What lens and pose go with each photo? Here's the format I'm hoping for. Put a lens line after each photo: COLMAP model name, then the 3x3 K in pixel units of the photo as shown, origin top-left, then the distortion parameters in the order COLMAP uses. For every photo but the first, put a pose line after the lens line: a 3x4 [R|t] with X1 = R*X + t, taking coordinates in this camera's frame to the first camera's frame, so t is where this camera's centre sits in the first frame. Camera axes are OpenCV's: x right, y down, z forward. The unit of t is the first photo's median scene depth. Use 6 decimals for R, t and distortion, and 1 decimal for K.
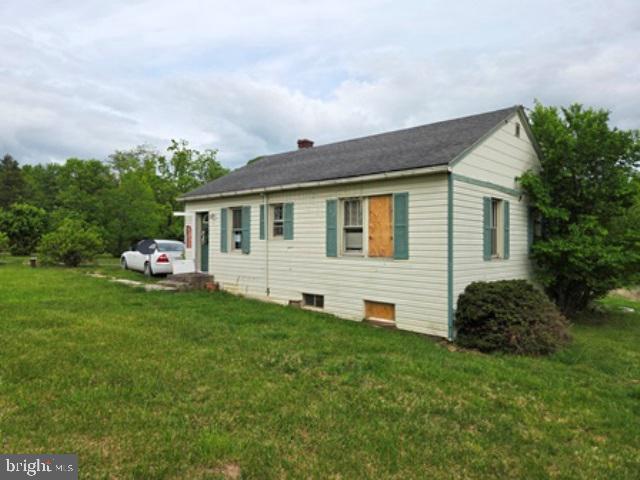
lens RADIAL K [[429.1, 0, 321.9], [0, 429.1, 241.2], [0, 0, 1]] dist [0.053151, -0.014142]
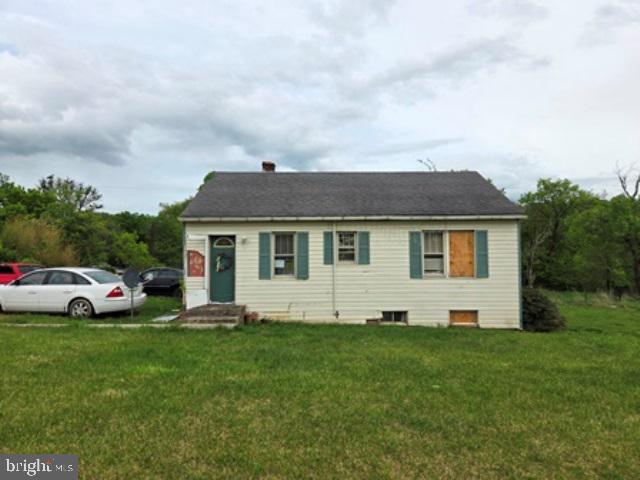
lens RADIAL K [[429.1, 0, 342.9], [0, 429.1, 240.2], [0, 0, 1]] dist [0.053151, -0.014142]
pose [[0.729751, 0.005524, 0.683691, -0.933056], [0.012993, 0.999675, -0.021944, -0.046163], [-0.683590, 0.024897, 0.729442, 0.239102]]
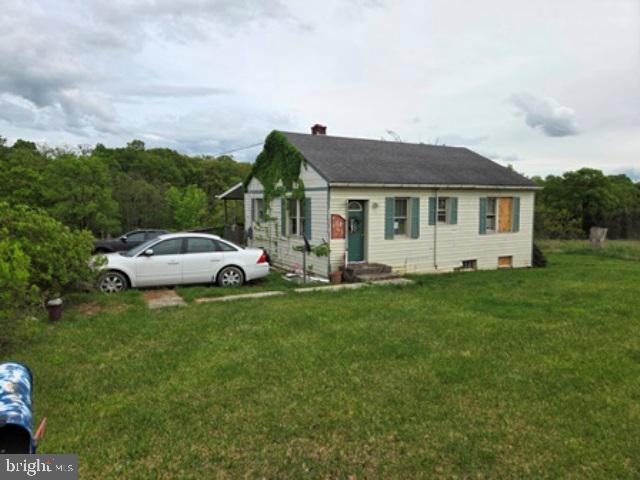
lens RADIAL K [[429.1, 0, 333.0], [0, 429.1, 244.3], [0, 0, 1]] dist [0.053151, -0.014142]
pose [[0.289646, -0.097195, 0.952186, -1.598981], [0.007603, 0.995033, 0.099256, -0.085262], [-0.957104, -0.021510, 0.288947, 1.029842]]
